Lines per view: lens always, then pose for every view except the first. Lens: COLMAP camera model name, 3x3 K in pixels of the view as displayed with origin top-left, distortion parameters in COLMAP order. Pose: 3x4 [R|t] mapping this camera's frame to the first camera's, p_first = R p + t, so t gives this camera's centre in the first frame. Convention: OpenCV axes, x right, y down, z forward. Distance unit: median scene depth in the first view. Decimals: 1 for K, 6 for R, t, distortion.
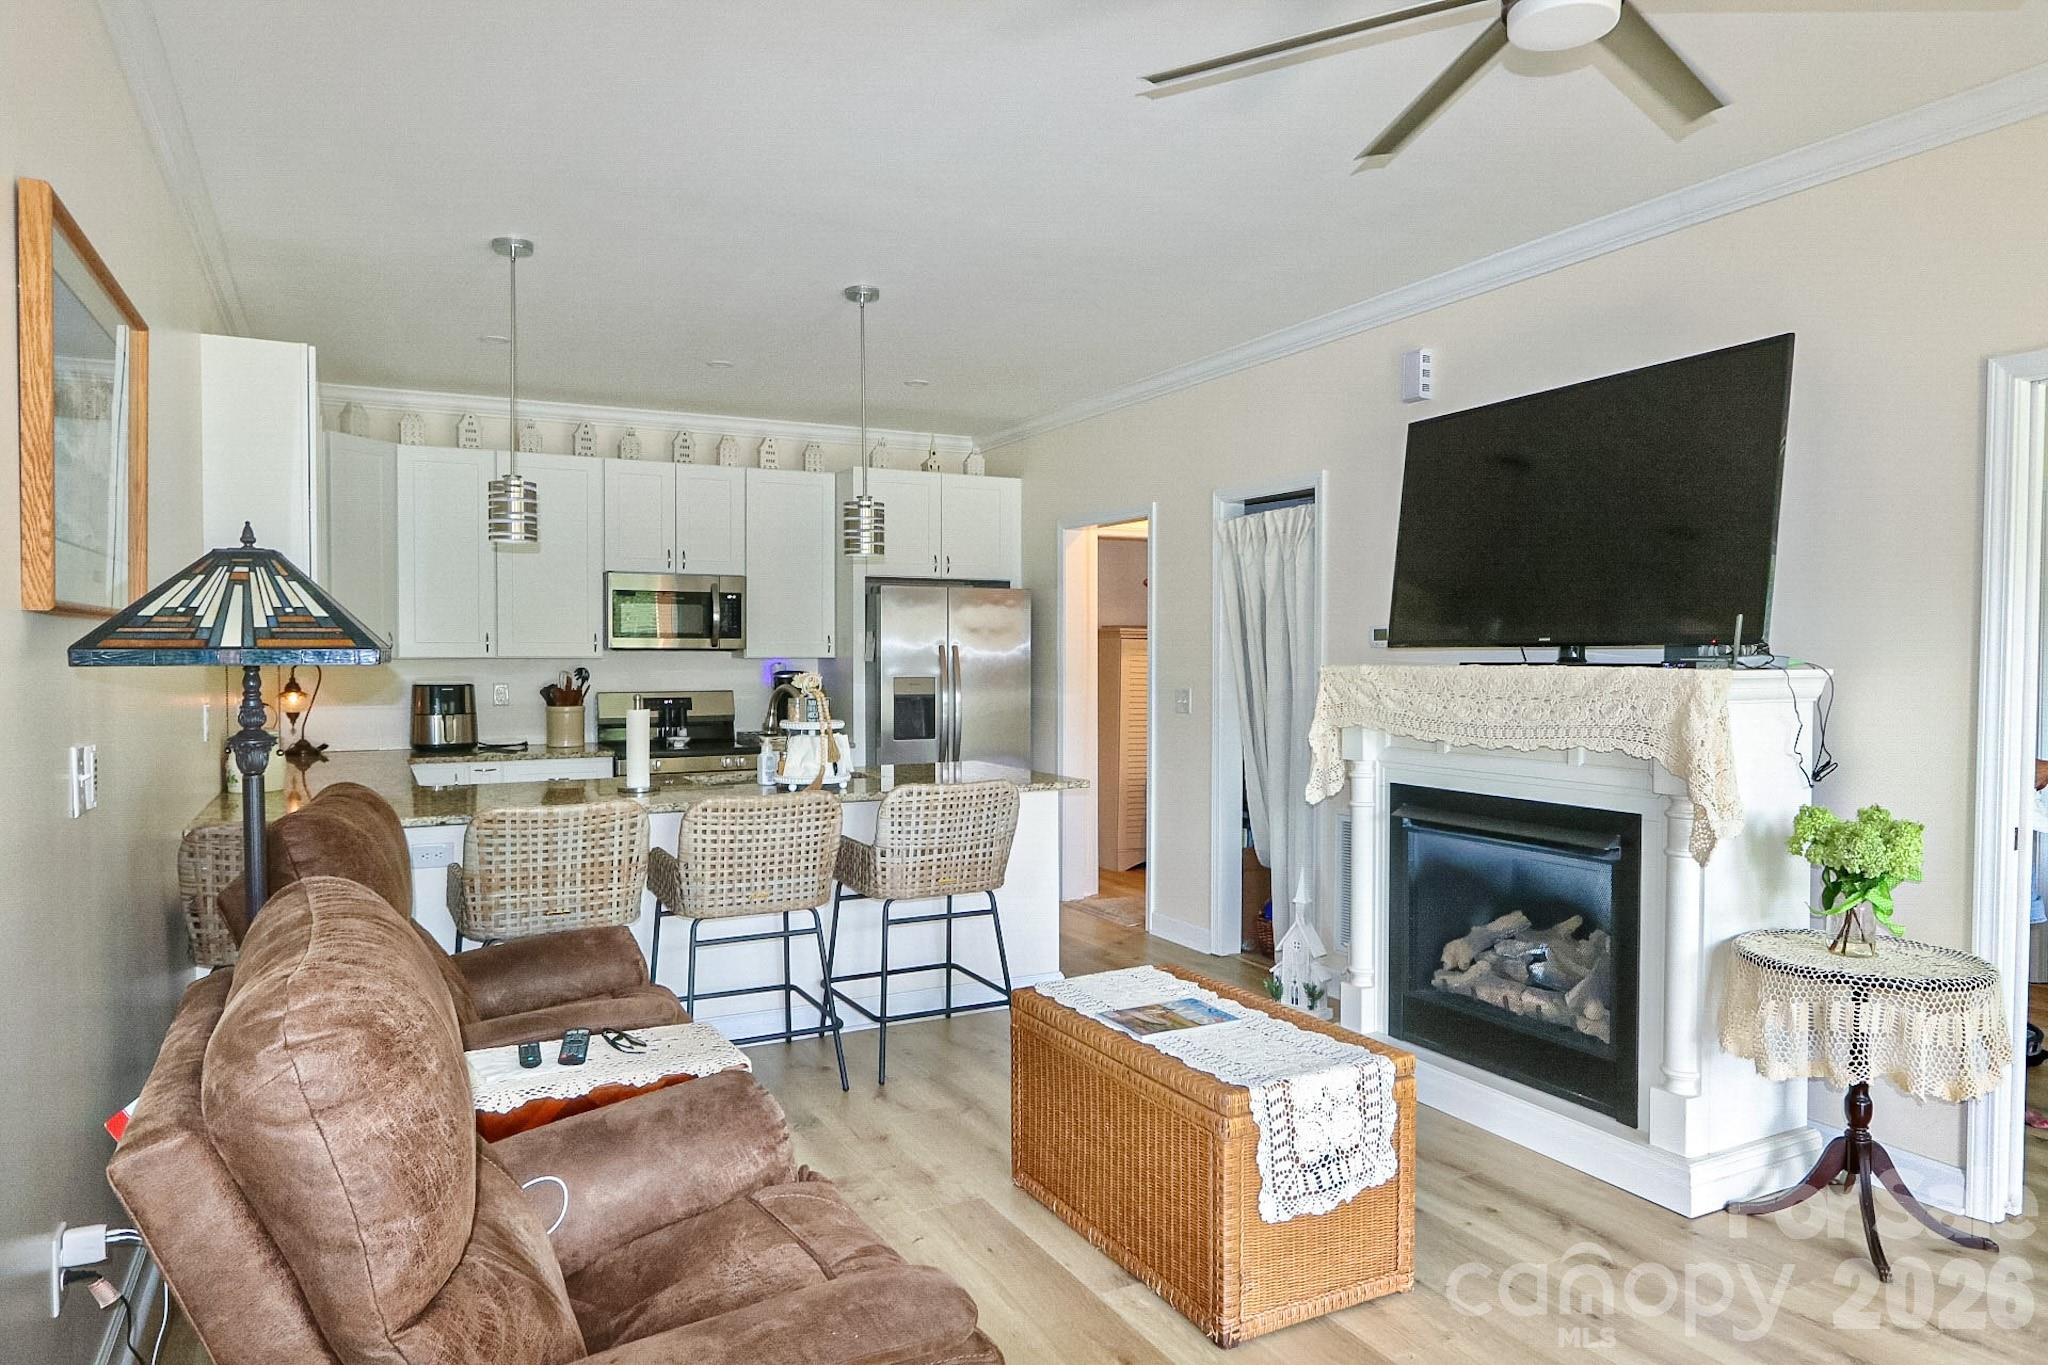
lens RADIAL K [[1261.6, 0, 1014.5], [0, 1261.6, 685.7], [0, 0, 1]] dist [-0.008368, -0.000868]
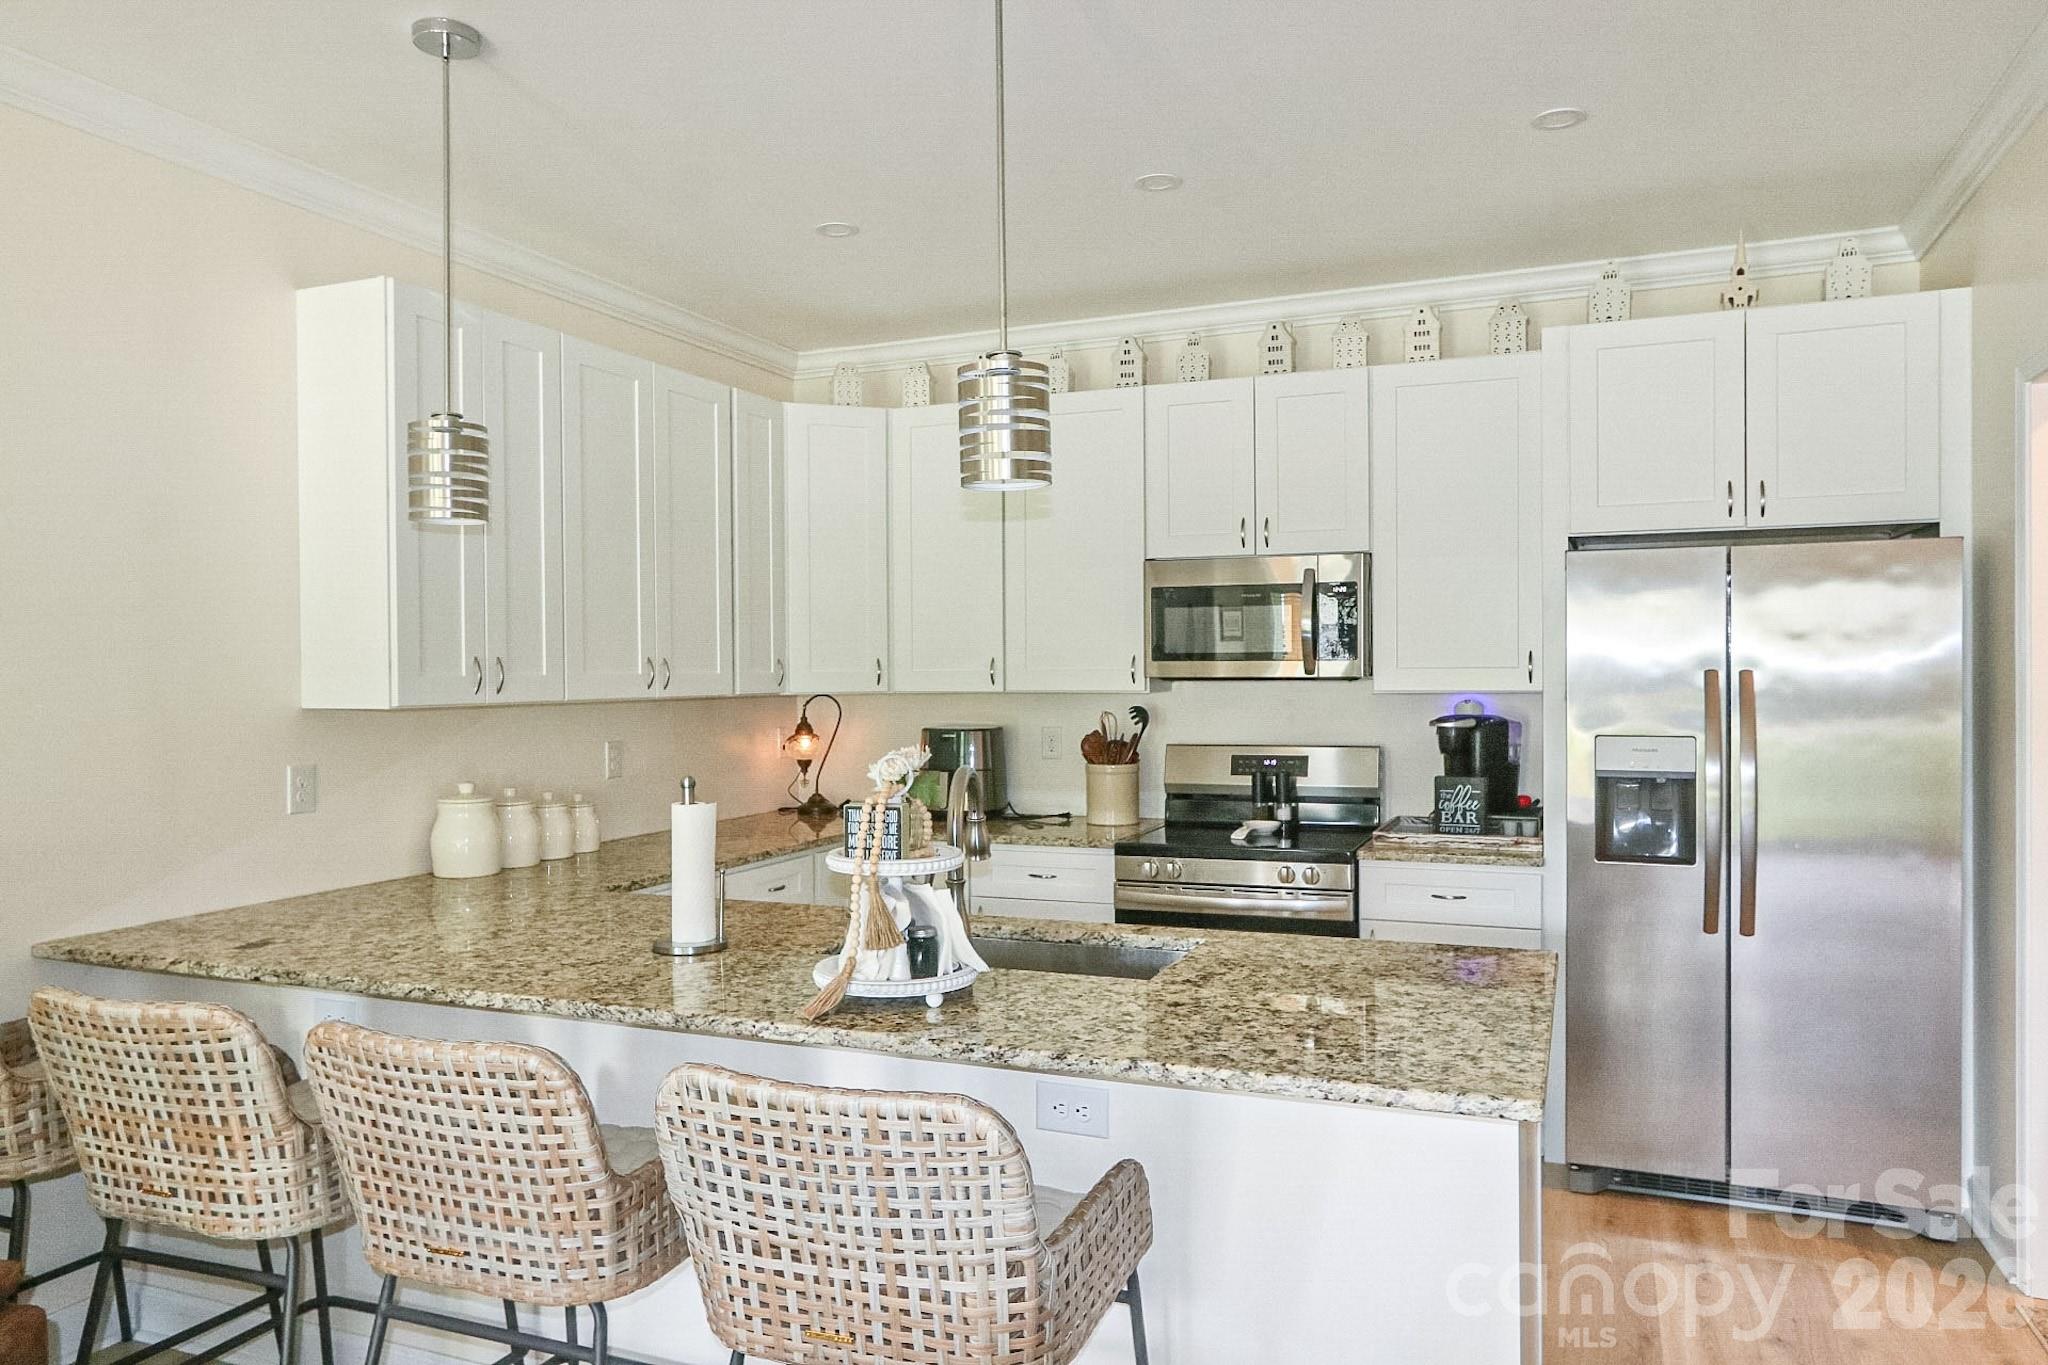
lens RADIAL K [[1387.3, 0, 1019.5], [0, 1387.3, 686.8], [0, 0, 1]] dist [-0.017127, 0.020196]
pose [[0.638882, 0.004011, -0.769294, 0.200075], [-0.009964, 0.999946, -0.003061, -0.024213], [0.769240, 0.009620, 0.638887, 0.534185]]
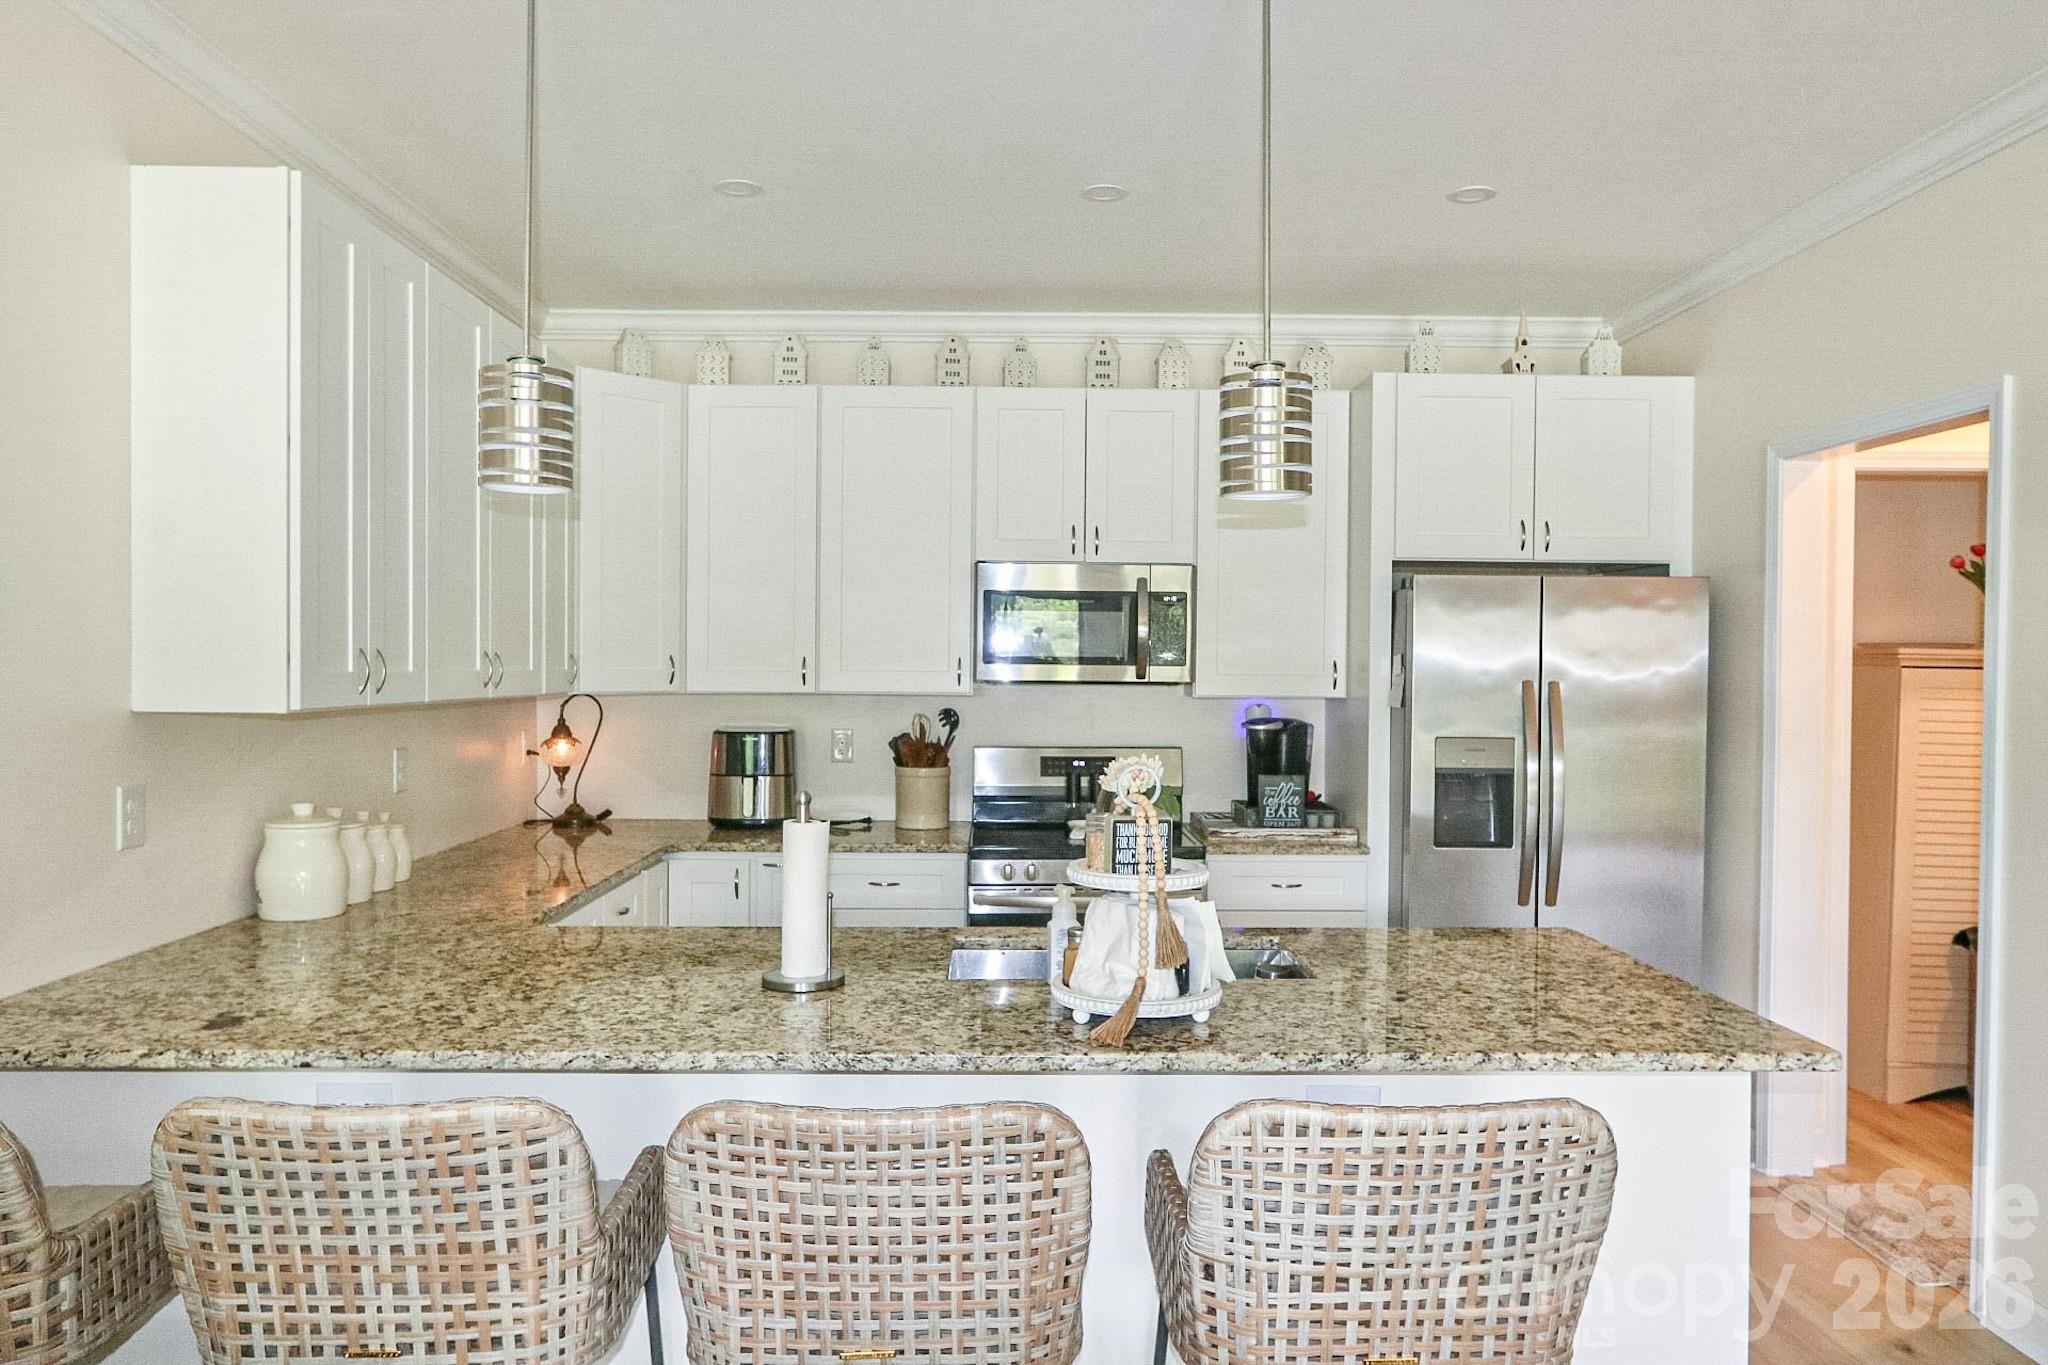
lens RADIAL K [[1387.3, 0, 1019.5], [0, 1387.3, 686.8], [0, 0, 1]] dist [-0.017127, 0.020196]
pose [[0.893058, 0.013774, -0.449731, 0.018698], [-0.018467, 0.999811, -0.006051, -0.024398], [0.449563, 0.013709, 0.893143, 0.405231]]
